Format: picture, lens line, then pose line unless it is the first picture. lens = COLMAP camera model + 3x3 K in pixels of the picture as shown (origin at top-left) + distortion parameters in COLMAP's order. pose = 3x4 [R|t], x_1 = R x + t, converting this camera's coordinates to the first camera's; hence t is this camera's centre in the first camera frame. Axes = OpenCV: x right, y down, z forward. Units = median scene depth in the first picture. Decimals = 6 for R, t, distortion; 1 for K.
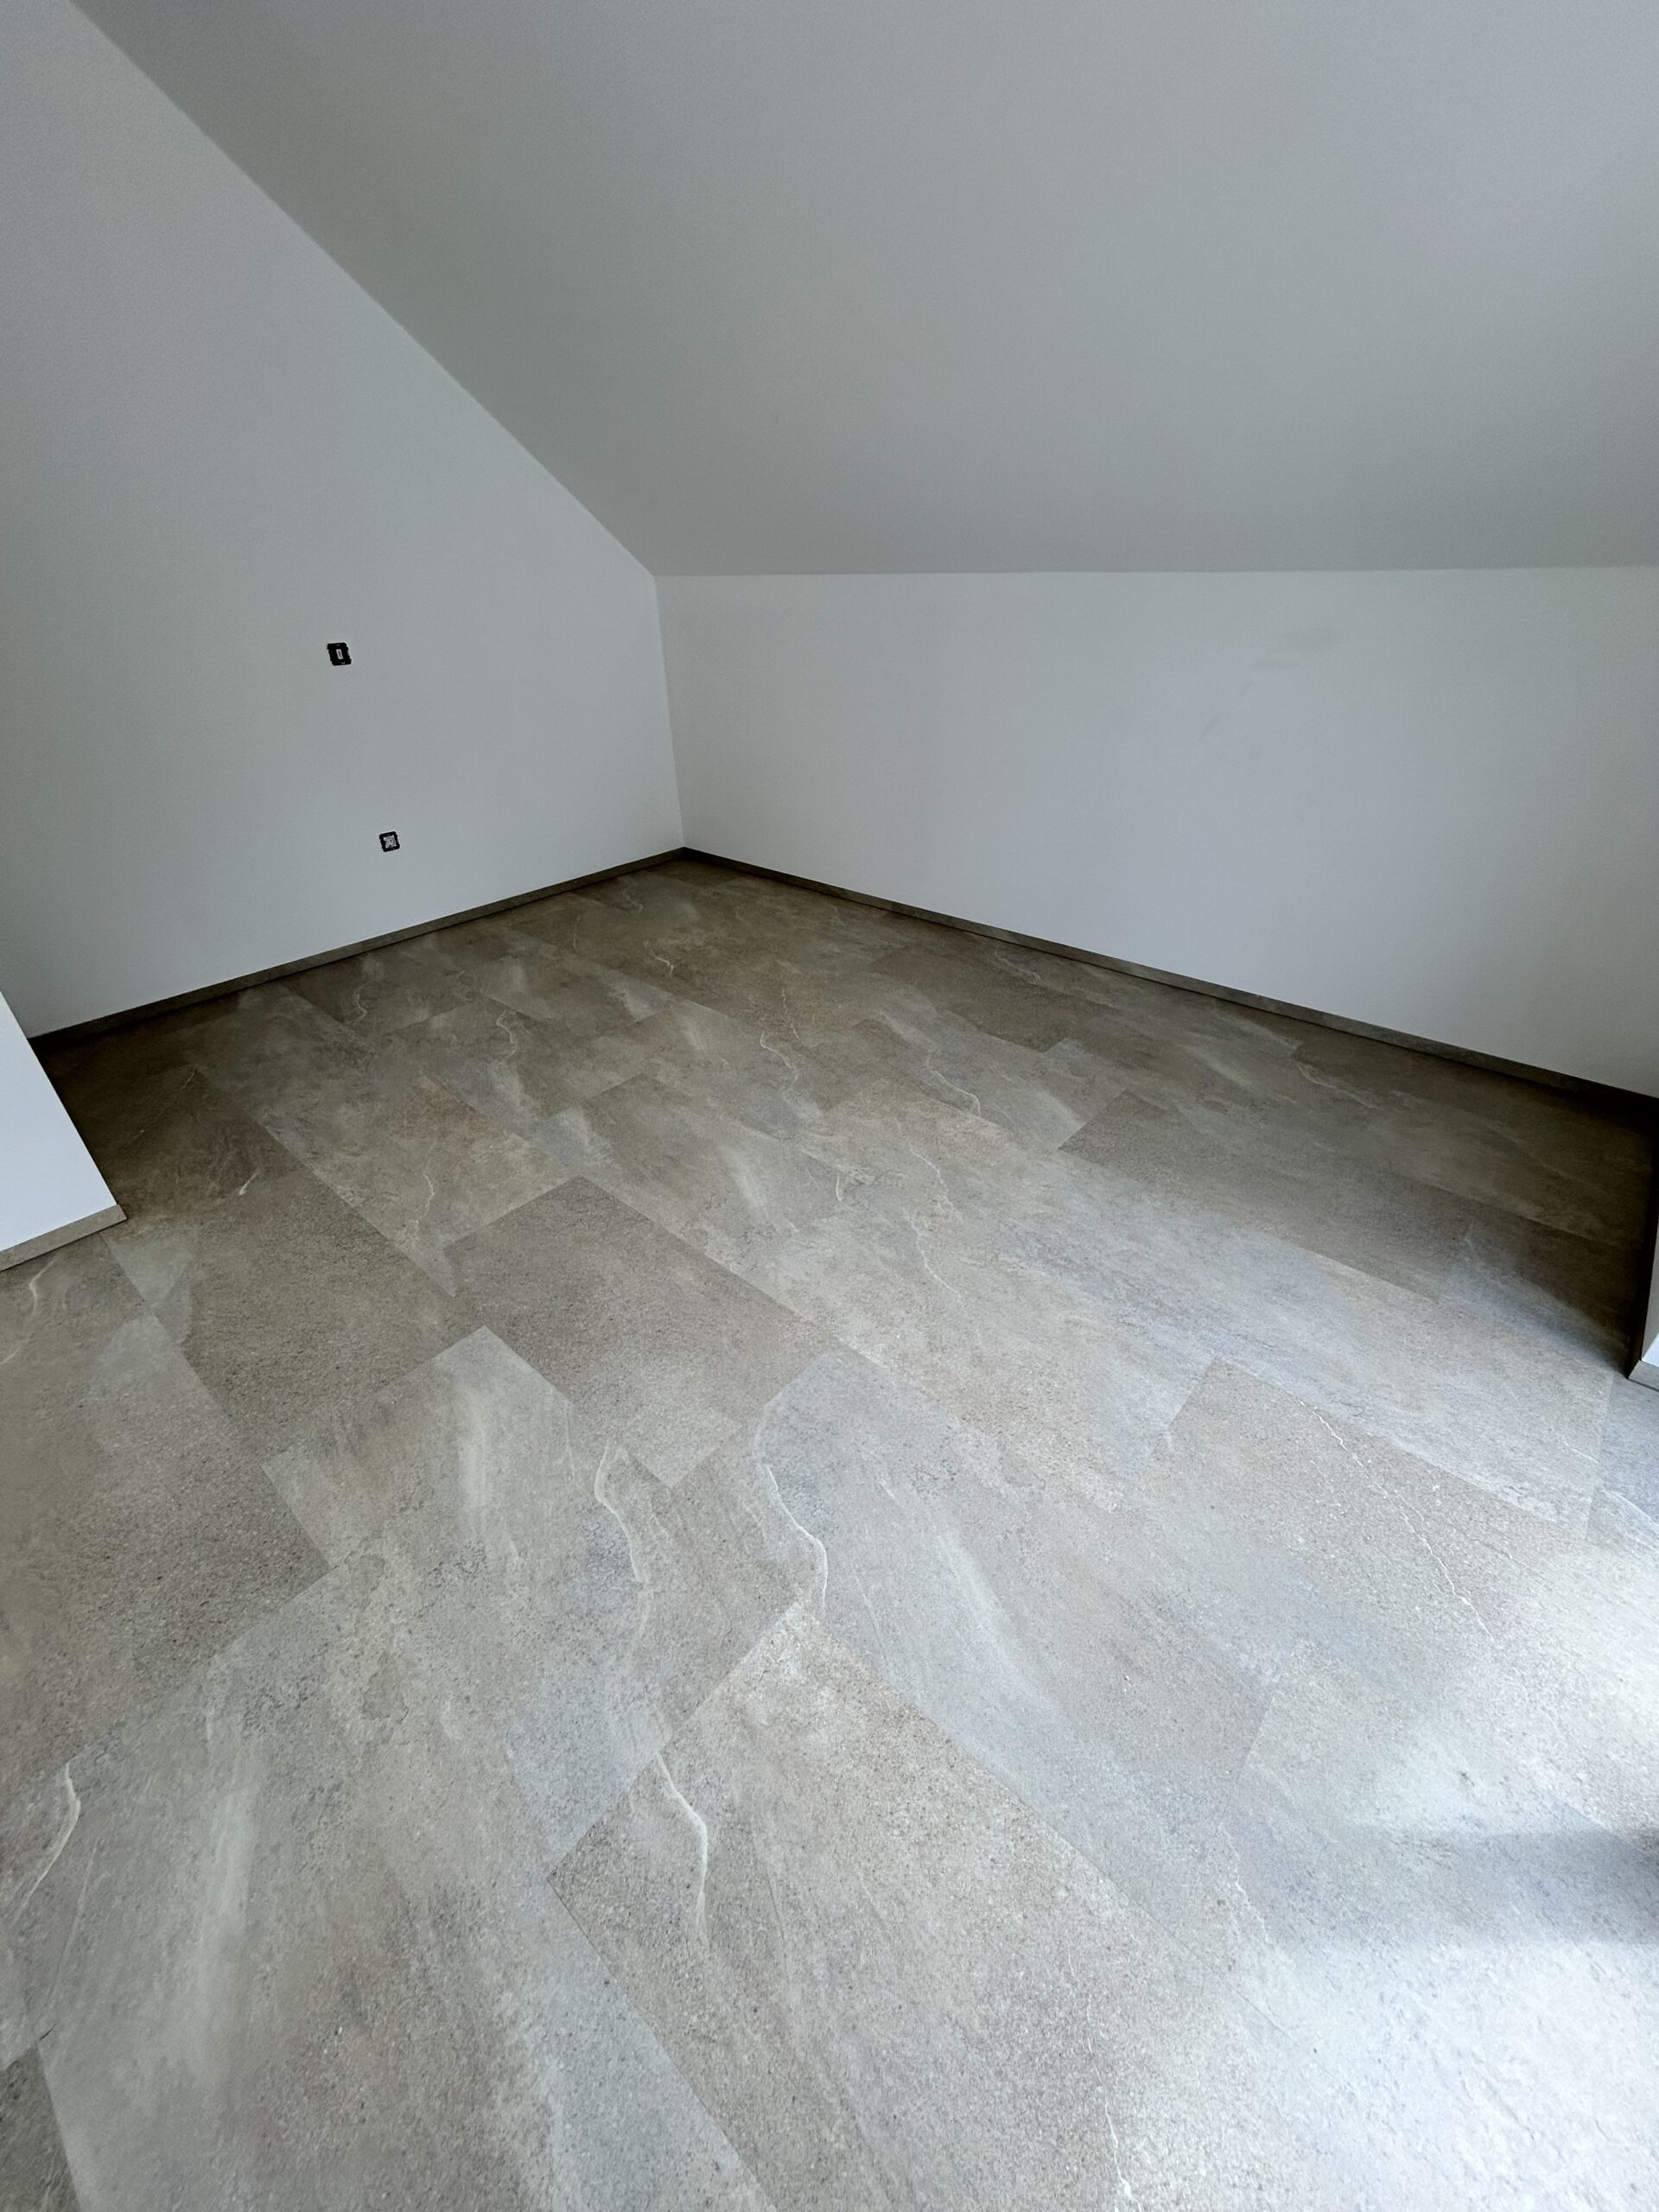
lens RADIAL K [[903.8, 0, 828.8], [0, 903.8, 1106.6], [0, 0, 1]] dist [0.003529, 0.000095]
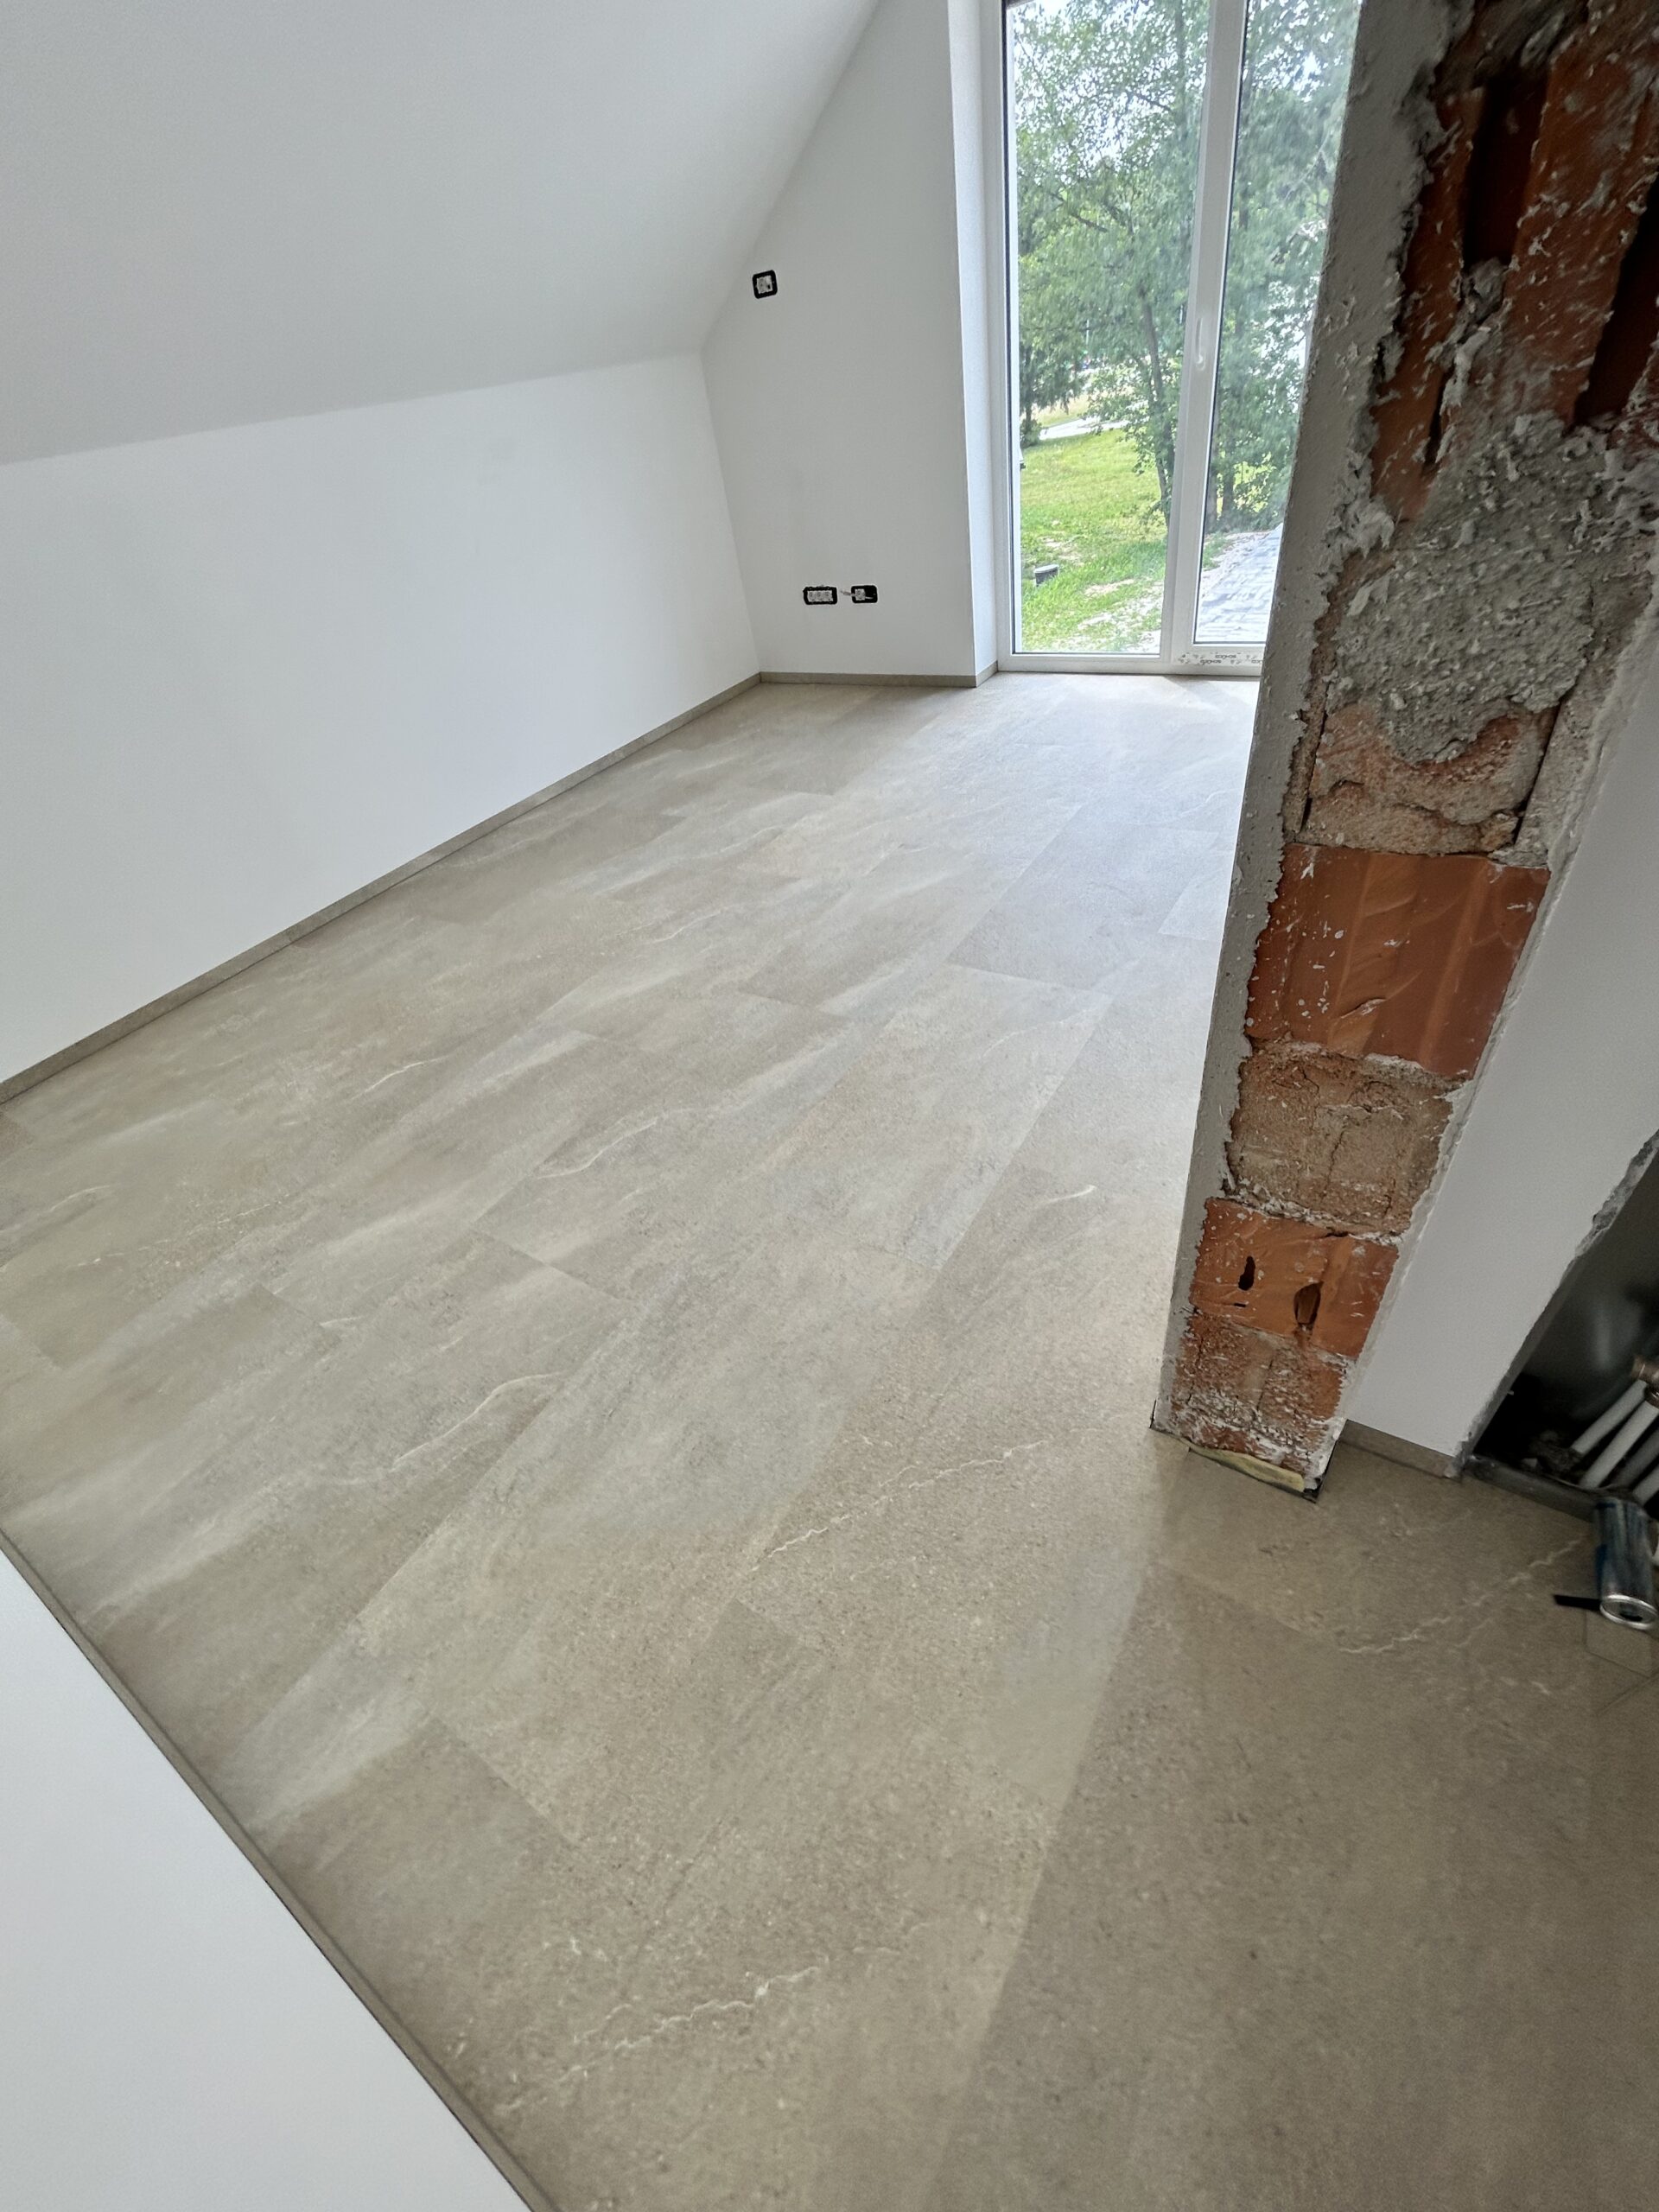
lens RADIAL K [[903.8, 0, 822.0], [0, 903.8, 1100.7], [0, 0, 1]] dist [0.003529, 0.000095]
pose [[-0.151557, -0.596479, 0.788190, -0.846508], [0.635778, 0.551738, 0.539789, -0.344782], [-0.756847, 0.582923, 0.295608, 0.675282]]
